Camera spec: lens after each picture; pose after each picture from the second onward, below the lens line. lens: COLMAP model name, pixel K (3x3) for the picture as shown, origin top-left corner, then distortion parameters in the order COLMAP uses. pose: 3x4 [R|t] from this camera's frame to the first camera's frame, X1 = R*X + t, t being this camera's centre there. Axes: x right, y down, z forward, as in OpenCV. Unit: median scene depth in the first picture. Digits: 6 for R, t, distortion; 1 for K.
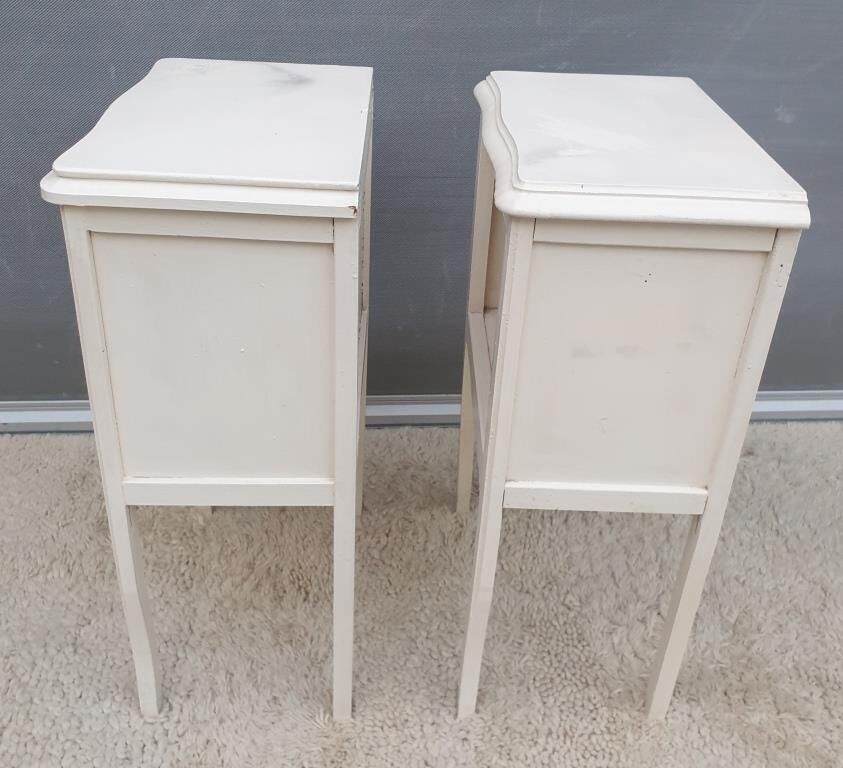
lens RADIAL K [[932.8, 0, 435.7], [0, 932.8, 373.5], [0, 0, 1]] dist [-0.032200, 0.000000]
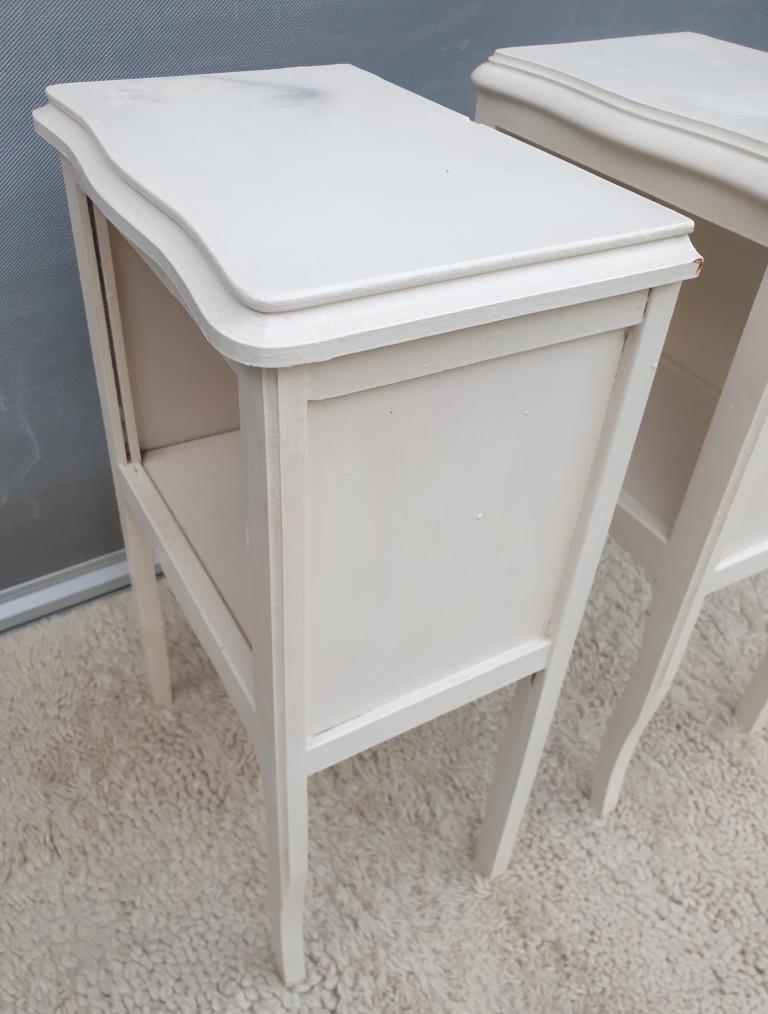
lens RADIAL K [[856.8, 0, 374.2], [0, 856.8, 551.5], [0, 0, 1]] dist [-0.027828, 0.033211]
pose [[0.887051, -0.318196, 0.334502, -0.330814], [0.251149, 0.940546, 0.228687, -0.108490], [-0.387382, -0.118847, 0.914227, 0.313972]]
